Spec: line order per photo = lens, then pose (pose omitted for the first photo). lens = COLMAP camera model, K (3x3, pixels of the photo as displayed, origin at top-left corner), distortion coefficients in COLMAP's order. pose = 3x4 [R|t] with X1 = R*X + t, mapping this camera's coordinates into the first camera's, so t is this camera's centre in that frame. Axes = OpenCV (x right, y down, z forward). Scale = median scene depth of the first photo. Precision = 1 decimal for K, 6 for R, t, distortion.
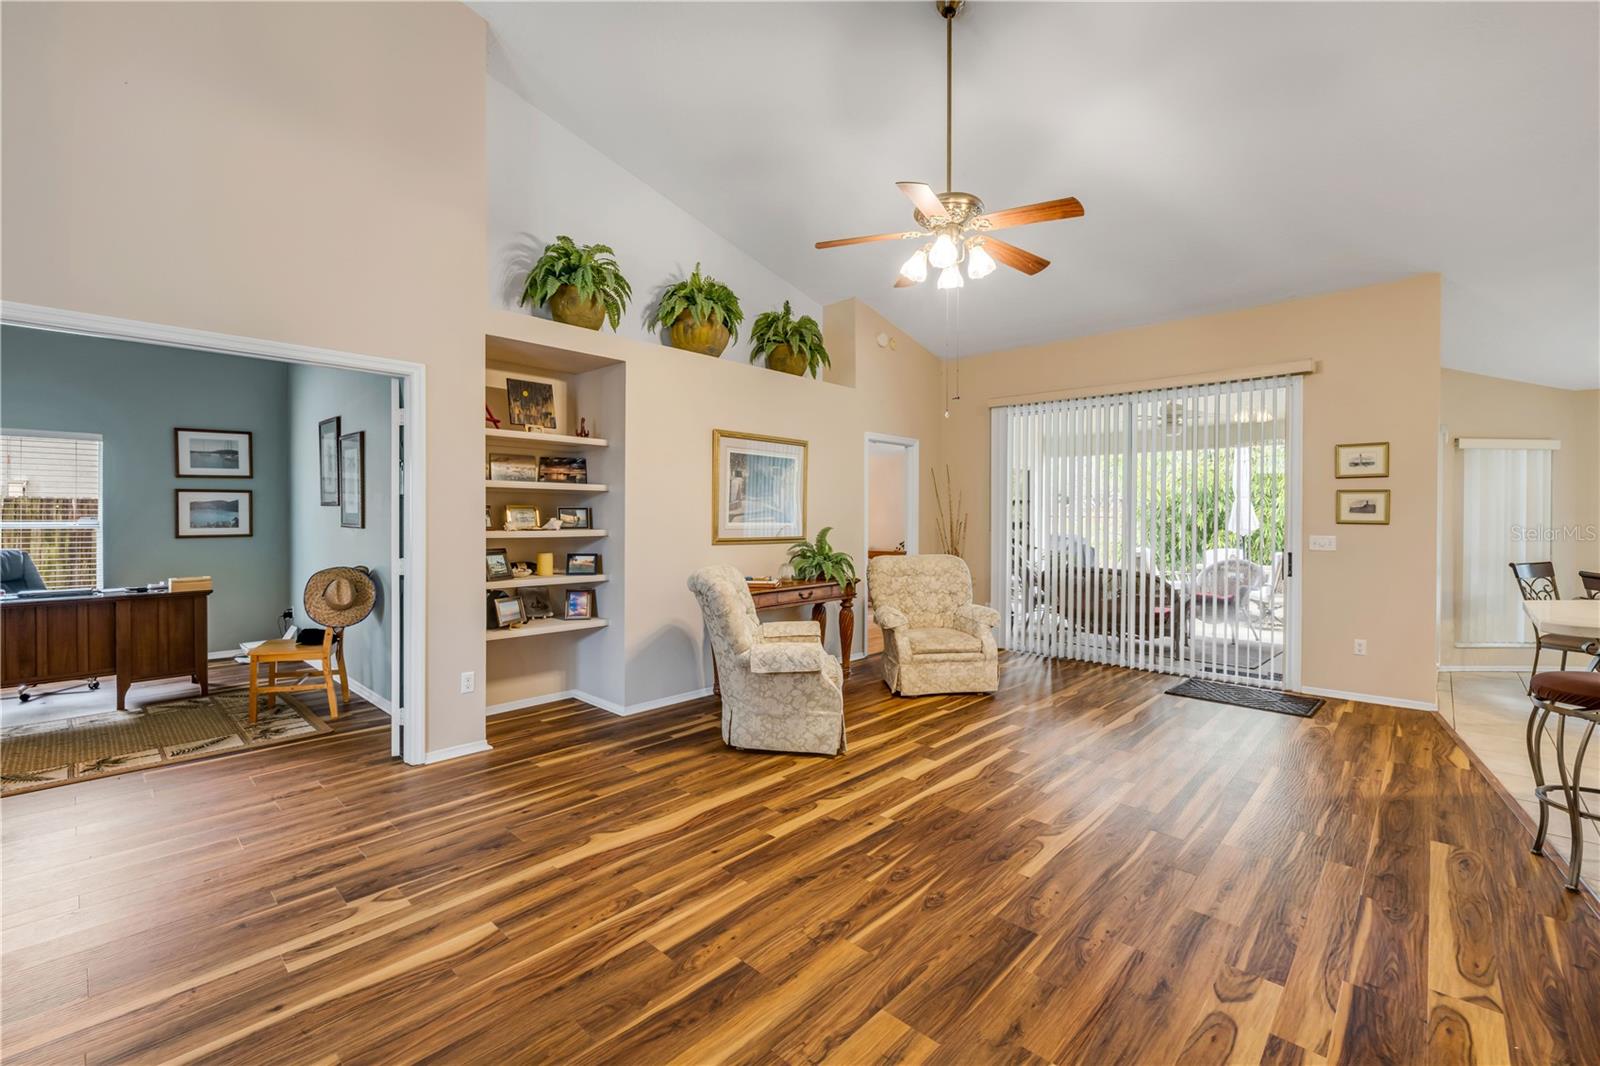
lens RADIAL K [[679.3, 0, 800.9], [0, 679.3, 520.6], [0, 0, 1]] dist [-0.002910, 0.000361]
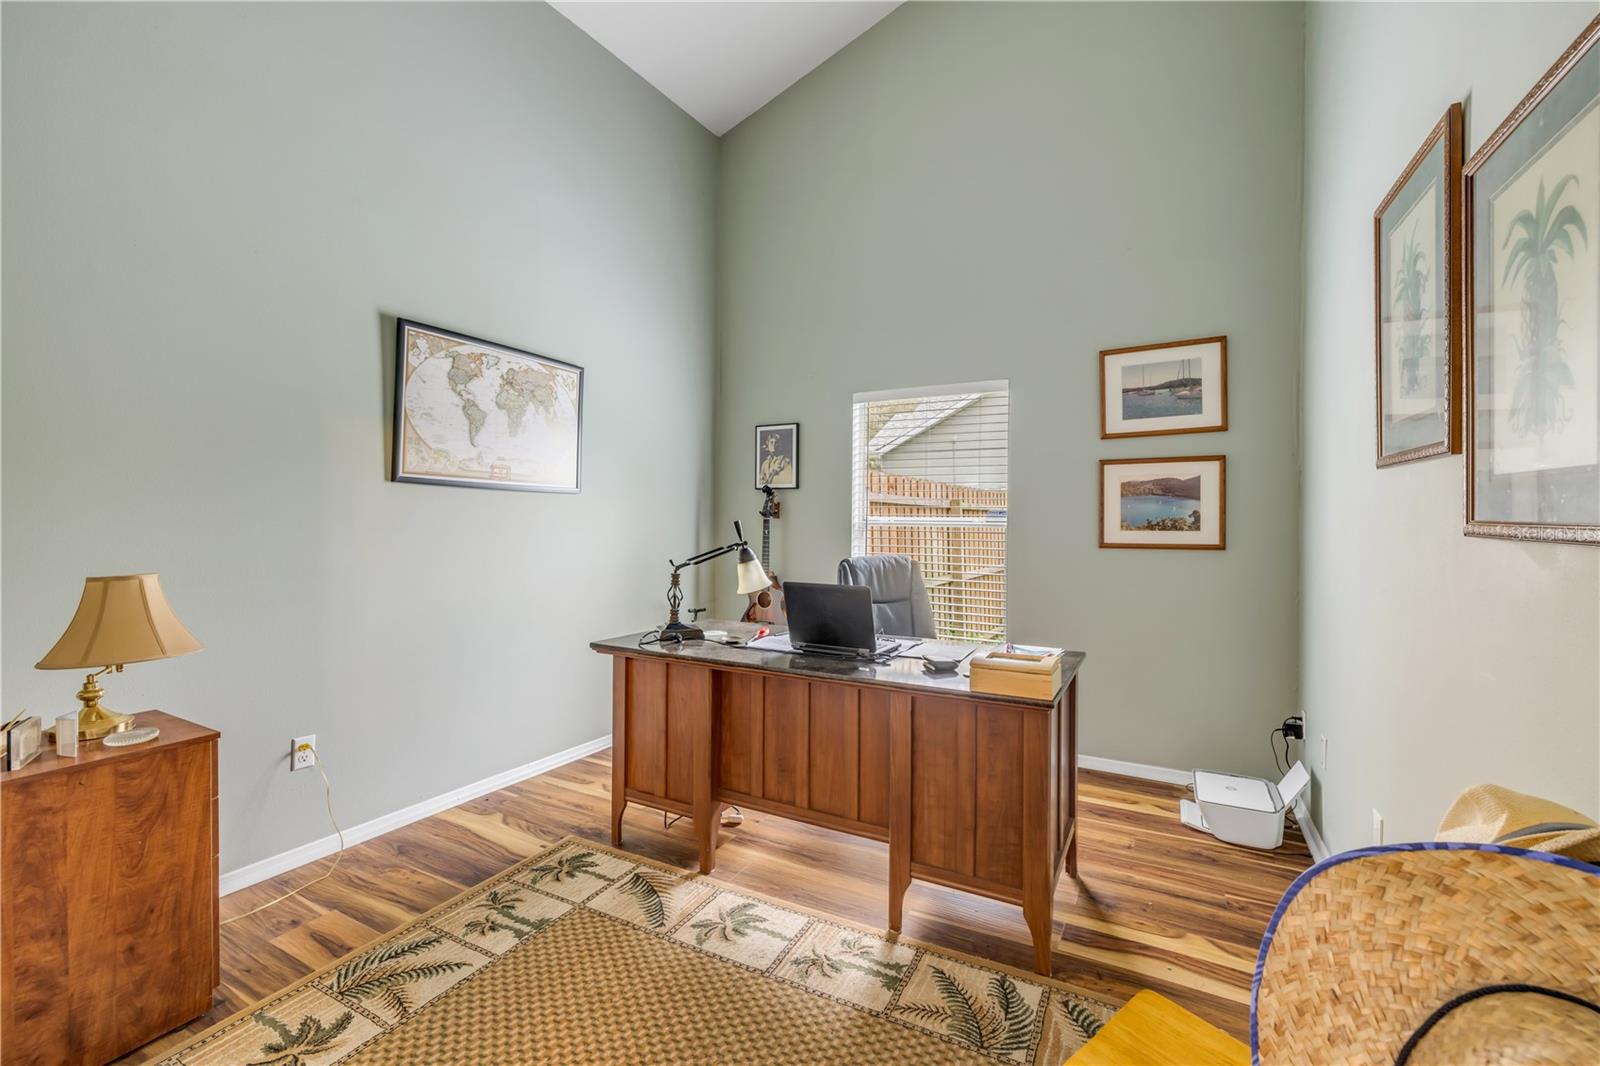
lens RADIAL K [[679.3, 0, 800.4], [0, 679.3, 519.6], [0, 0, 1]] dist [-0.002910, 0.000361]
pose [[0.251929, 0.004439, -0.967735, -0.426804], [-0.012723, 0.999918, 0.001274, 0.005047], [0.967662, 0.011992, 0.251965, 0.599867]]
